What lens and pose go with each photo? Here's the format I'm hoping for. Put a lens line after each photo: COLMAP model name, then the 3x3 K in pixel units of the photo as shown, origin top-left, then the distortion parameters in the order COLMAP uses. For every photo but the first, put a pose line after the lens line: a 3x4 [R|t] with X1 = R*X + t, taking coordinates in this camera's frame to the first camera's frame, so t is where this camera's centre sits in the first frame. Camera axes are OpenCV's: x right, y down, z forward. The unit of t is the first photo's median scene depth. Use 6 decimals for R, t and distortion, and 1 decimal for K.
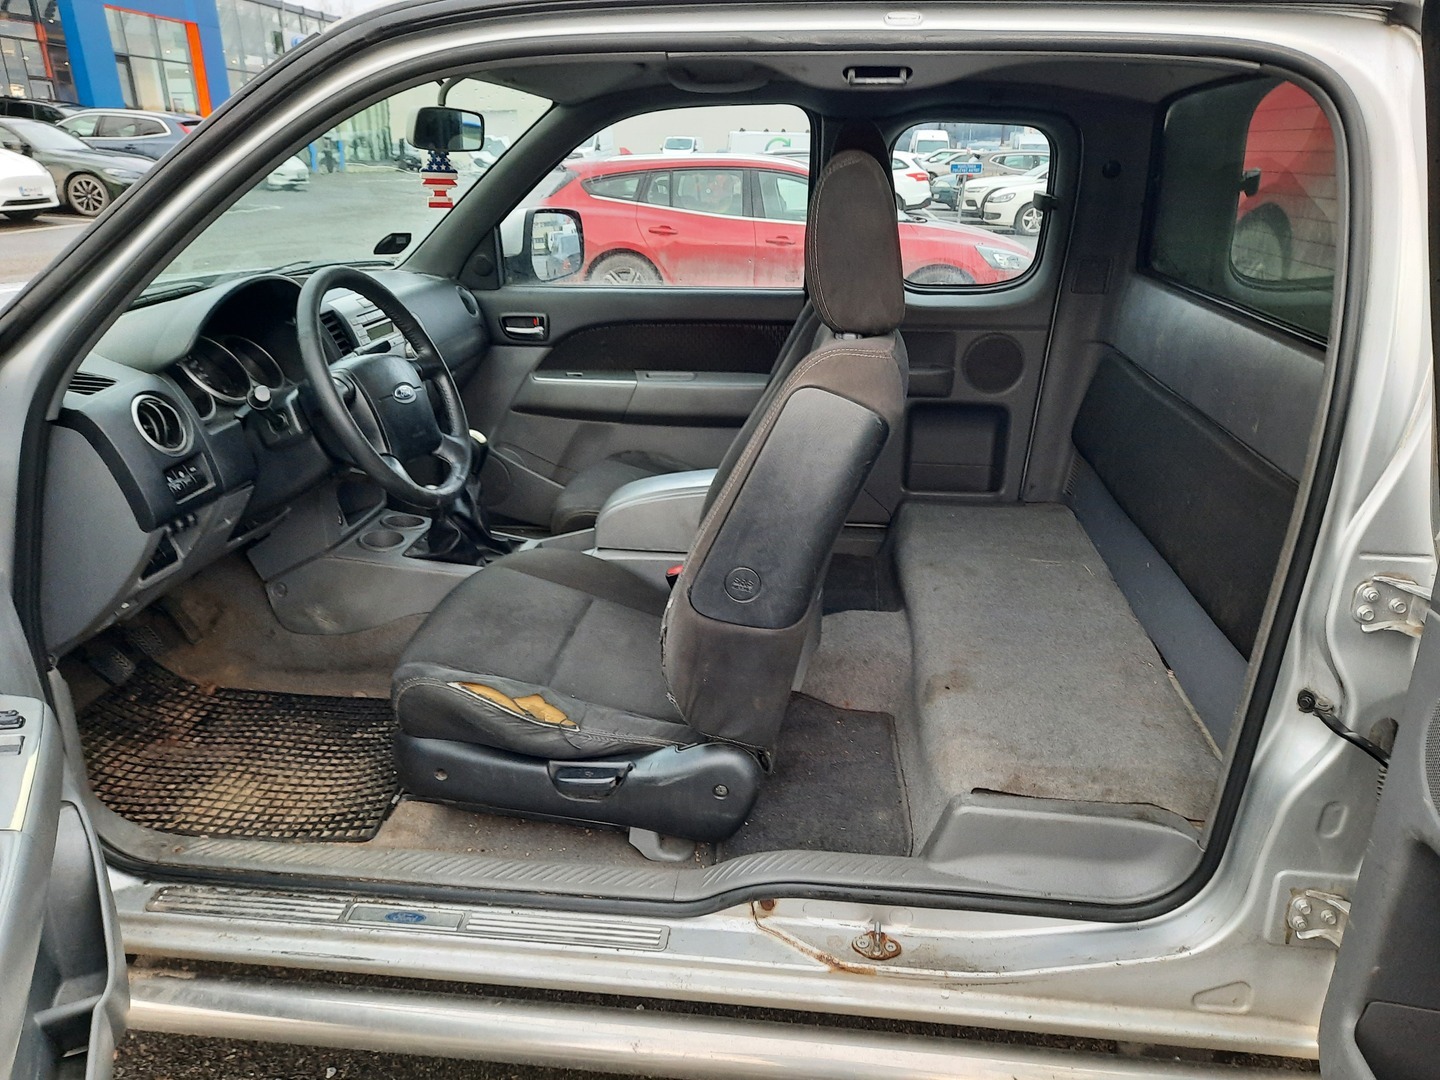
lens RADIAL K [[1047.6, 0, 727.0], [0, 1047.6, 544.0], [0, 0, 1]] dist [0.069243, -0.062055]
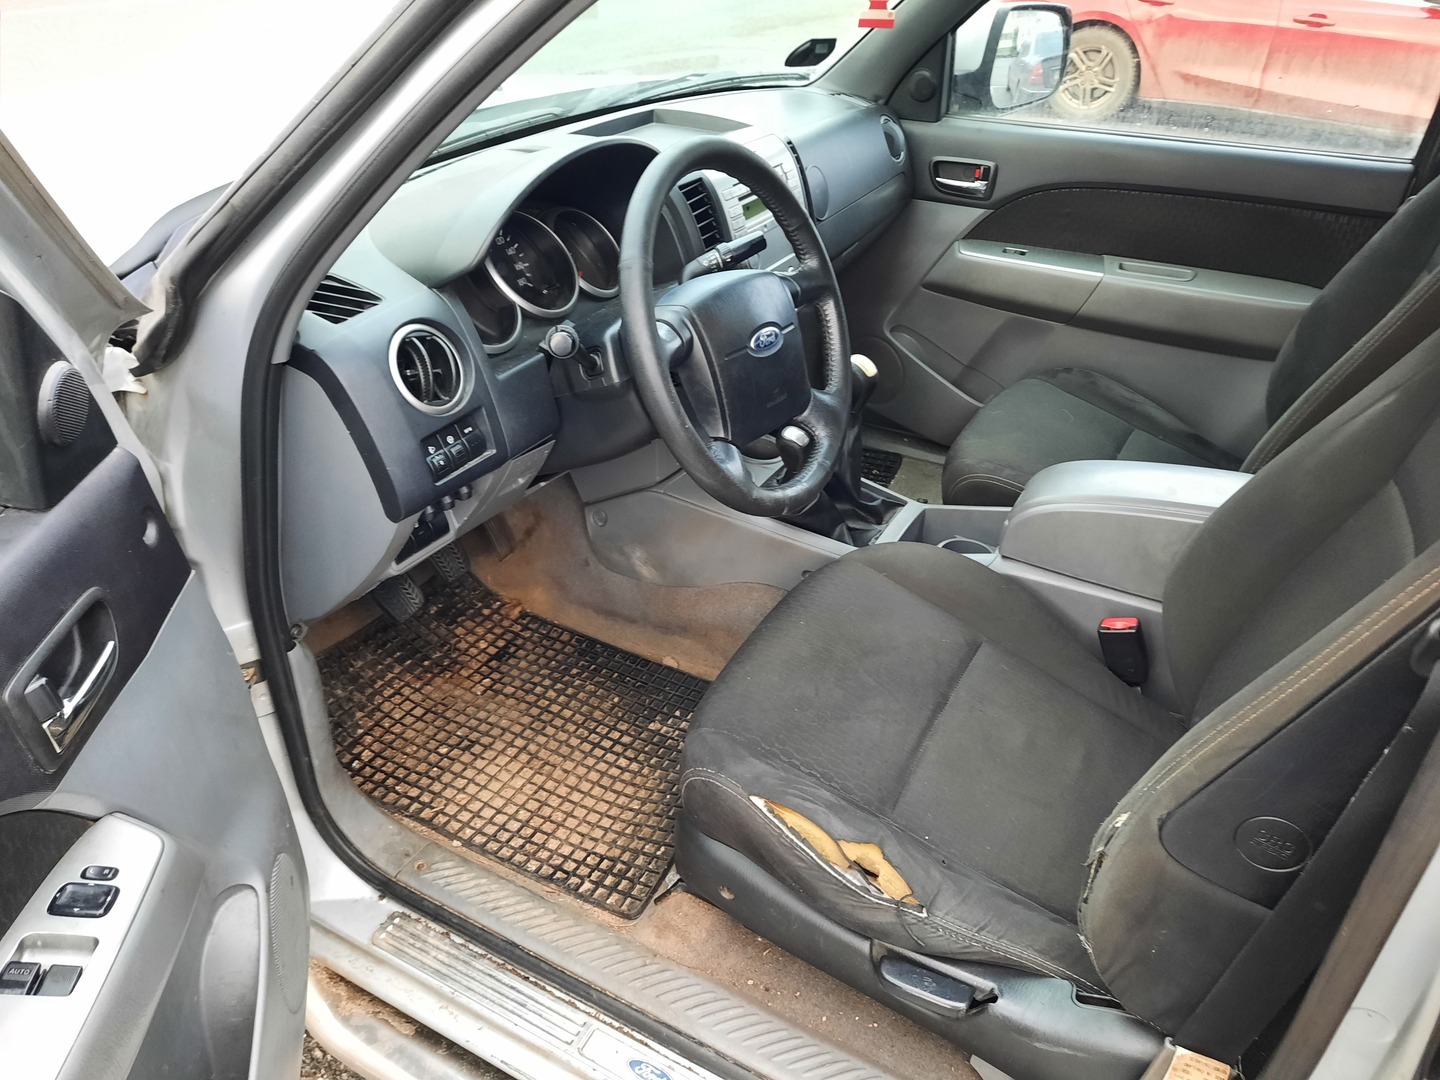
lens RADIAL K [[1047.6, 0, 726.0], [0, 1047.6, 530.8], [0, 0, 1]] dist [0.069243, -0.062055]
pose [[0.923281, 0.214155, -0.318888, -0.083406], [-0.149200, 0.964920, 0.216028, -0.154719], [0.353965, -0.151877, 0.922845, 0.329761]]
